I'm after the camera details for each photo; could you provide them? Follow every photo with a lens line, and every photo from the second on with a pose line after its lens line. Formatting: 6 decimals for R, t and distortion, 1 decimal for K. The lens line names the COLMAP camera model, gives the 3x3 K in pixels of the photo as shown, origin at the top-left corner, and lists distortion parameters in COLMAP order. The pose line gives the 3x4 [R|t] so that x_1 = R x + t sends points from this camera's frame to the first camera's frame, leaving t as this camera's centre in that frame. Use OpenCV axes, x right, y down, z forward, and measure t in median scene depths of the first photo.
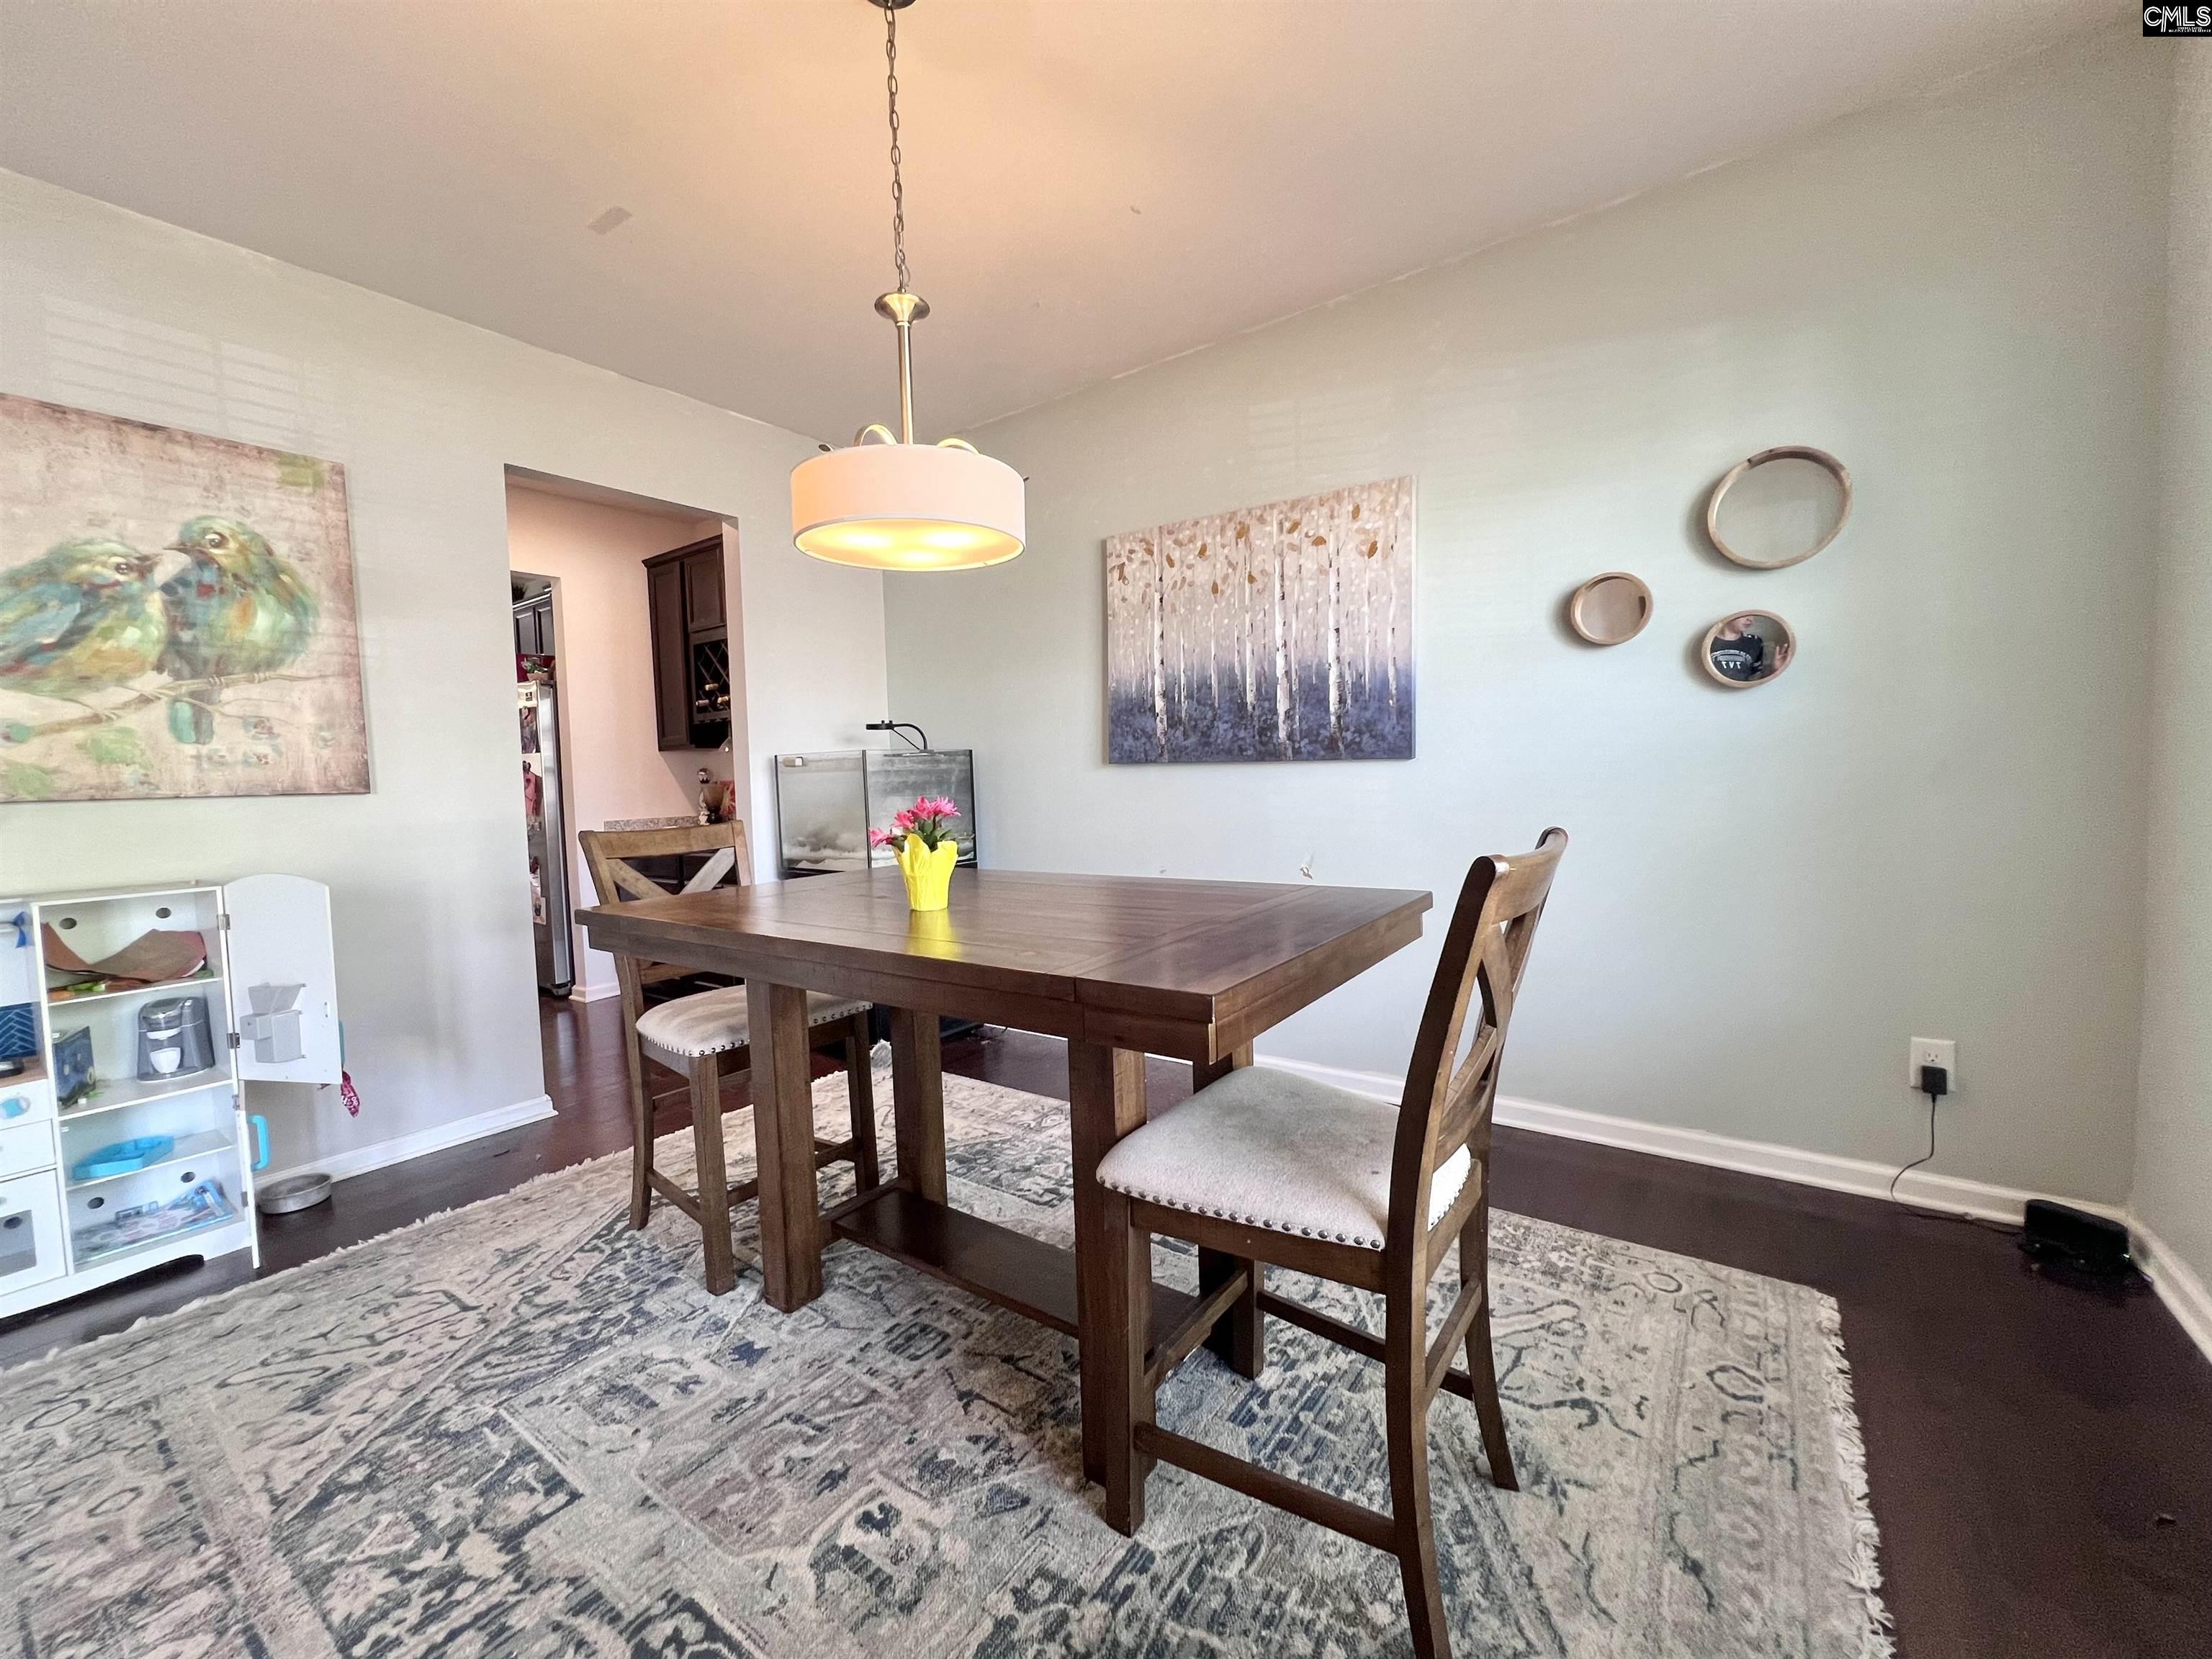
lens RADIAL K [[886.0, 0, 1105.4], [0, 886.0, 822.4], [0, 0, 1]] dist [-0.002571, 0.000540]
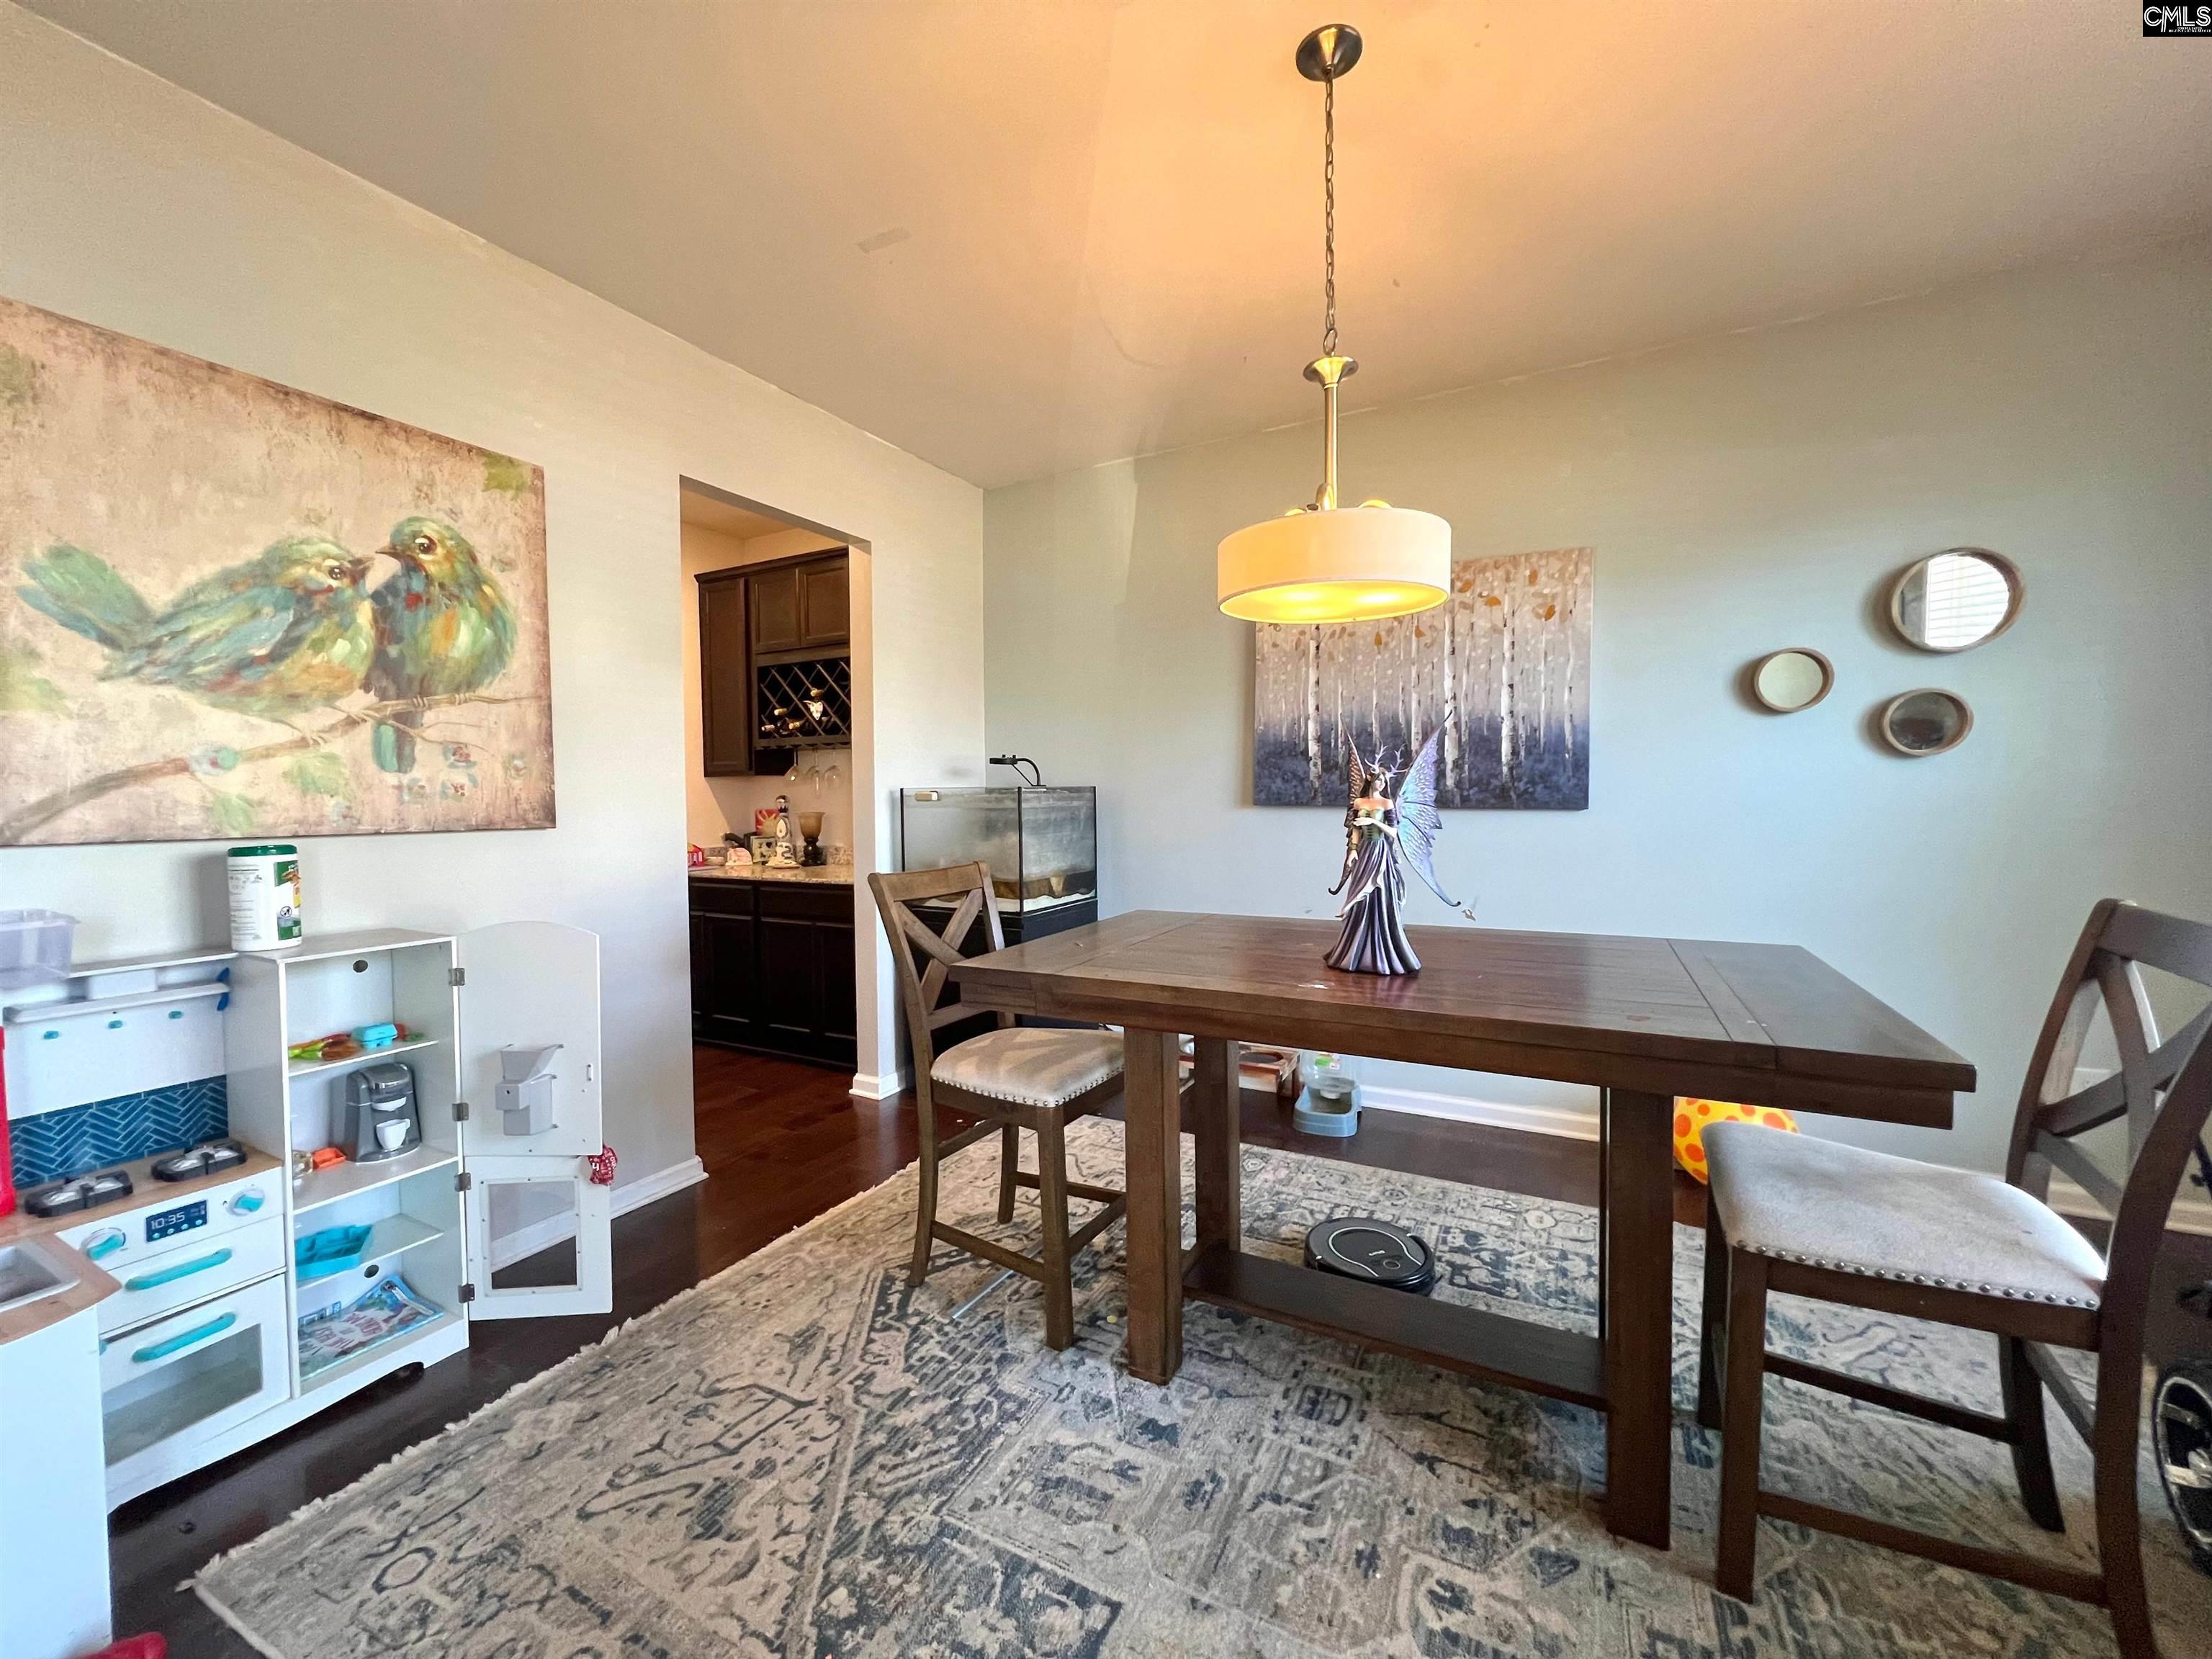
lens RADIAL K [[881.8, 0, 1105.5], [0, 881.8, 821.5], [0, 0, 1]] dist [-0.001151, -0.000121]
pose [[0.990606, 0.016262, 0.135774, -0.445403], [-0.012358, 0.999487, -0.029548, -0.022650], [-0.136185, 0.027593, 0.990299, 0.034036]]
